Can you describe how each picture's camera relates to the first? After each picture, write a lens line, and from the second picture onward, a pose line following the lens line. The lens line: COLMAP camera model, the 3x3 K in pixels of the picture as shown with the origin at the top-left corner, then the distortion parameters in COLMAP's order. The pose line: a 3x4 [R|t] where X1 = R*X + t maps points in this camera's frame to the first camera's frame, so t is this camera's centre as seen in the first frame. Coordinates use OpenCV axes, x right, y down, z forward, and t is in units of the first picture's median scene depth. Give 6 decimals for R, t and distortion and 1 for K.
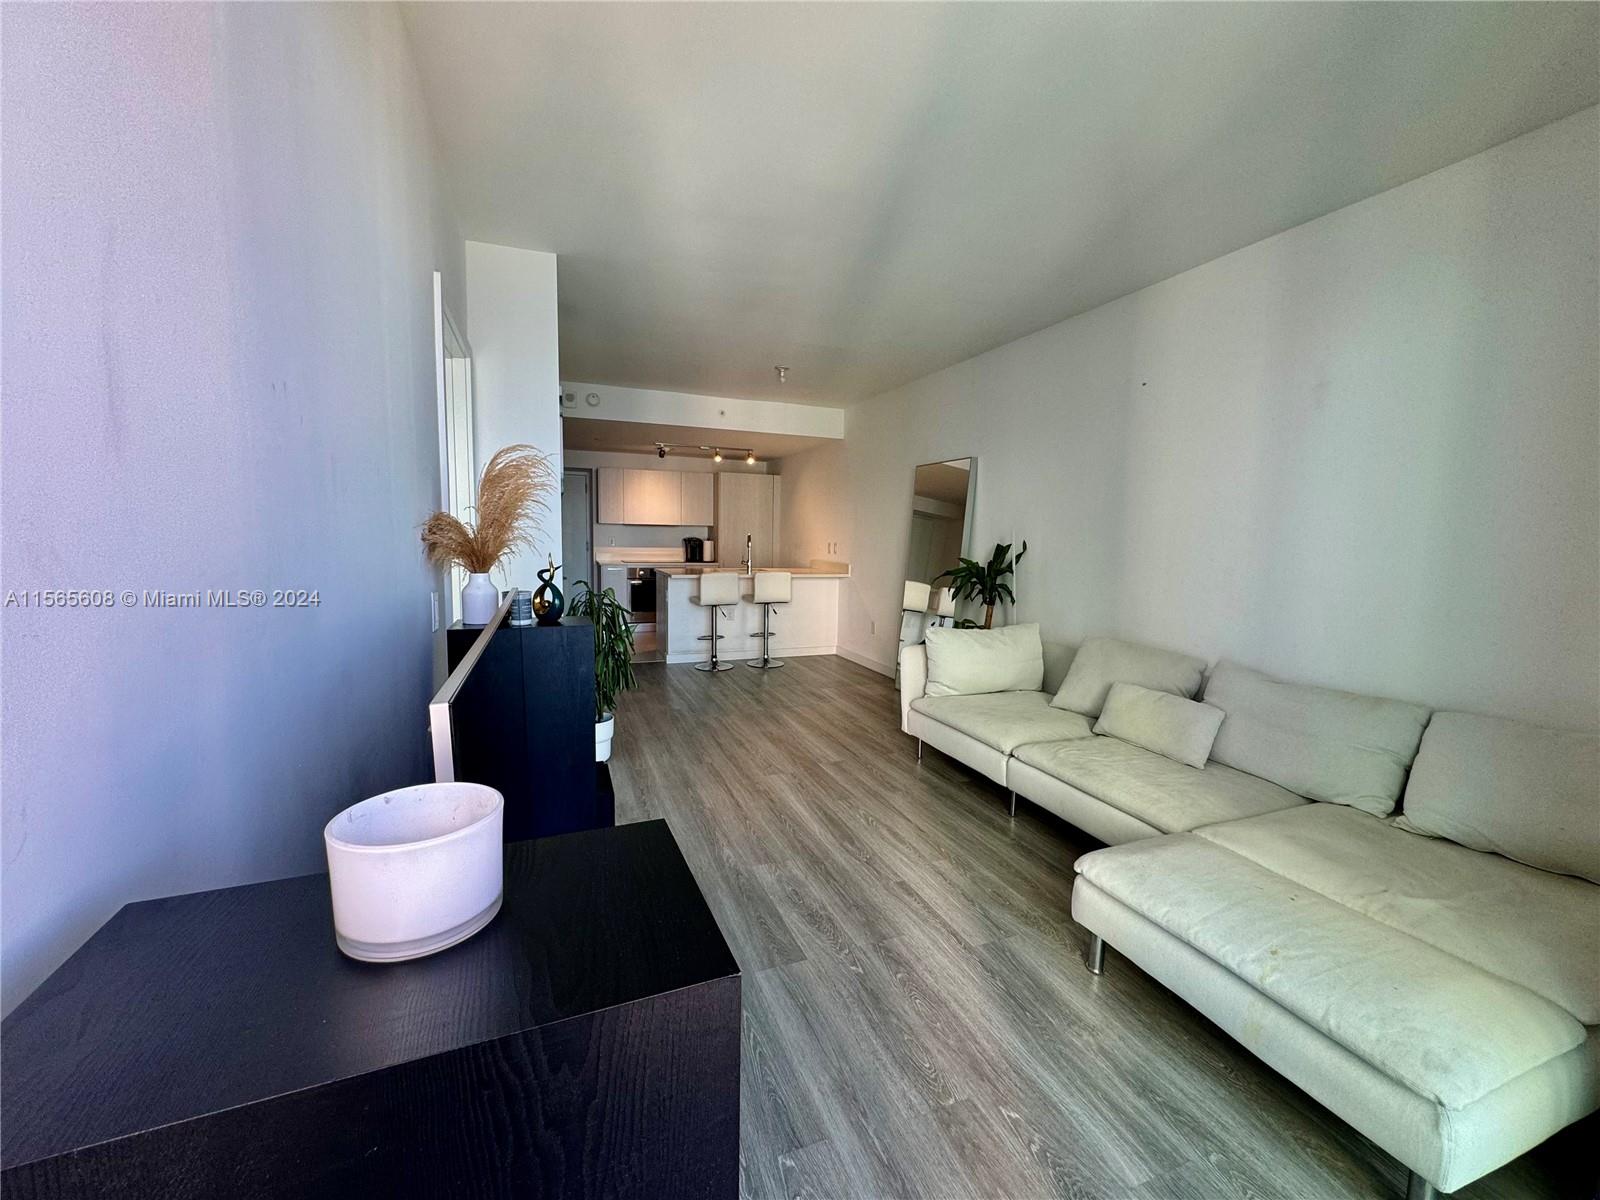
lens RADIAL K [[638.5, 0, 799.8], [0, 638.5, 601.6], [0, 0, 1]] dist [-0.003418, 0.000573]
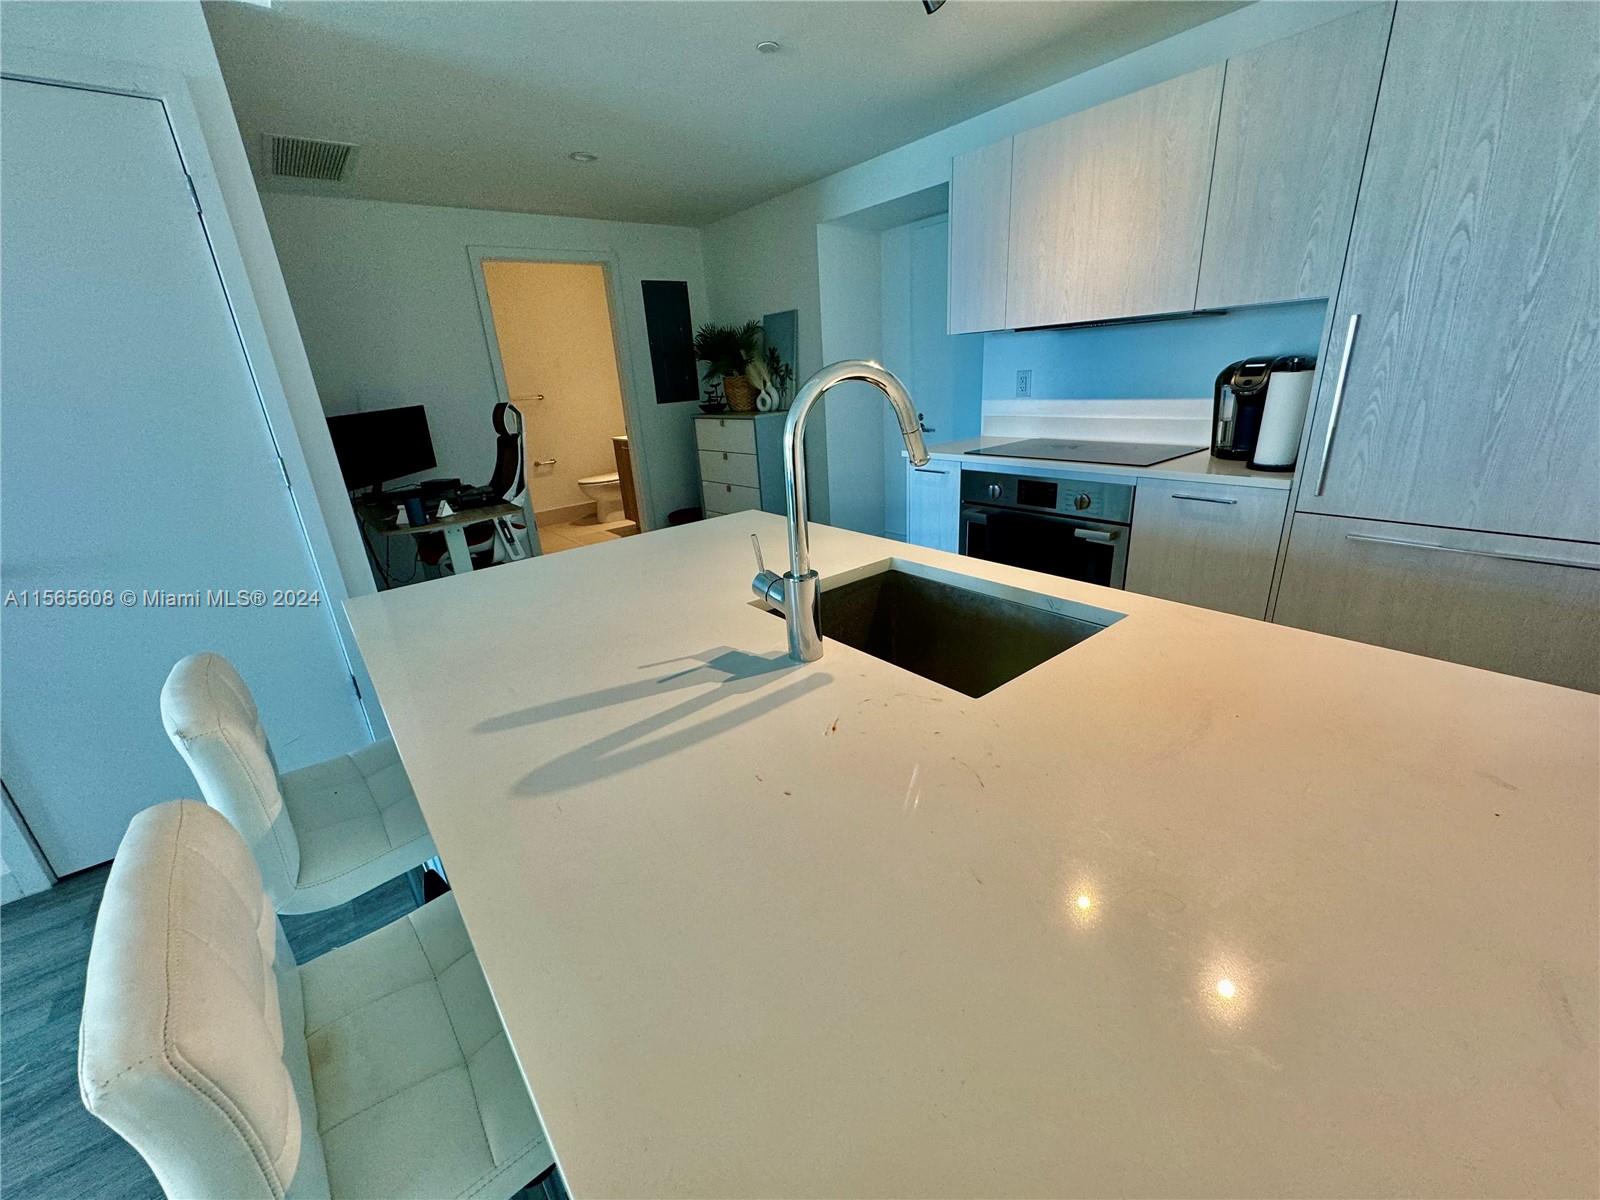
lens RADIAL K [[638.5, 0, 799.8], [0, 638.5, 601.6], [0, 0, 1]] dist [-0.003418, 0.000573]
pose [[0.292042, 0.291060, -0.911041, 0.083569], [-0.030253, 0.954902, 0.295375, -0.197208], [0.955927, -0.058700, 0.287676, 1.906258]]
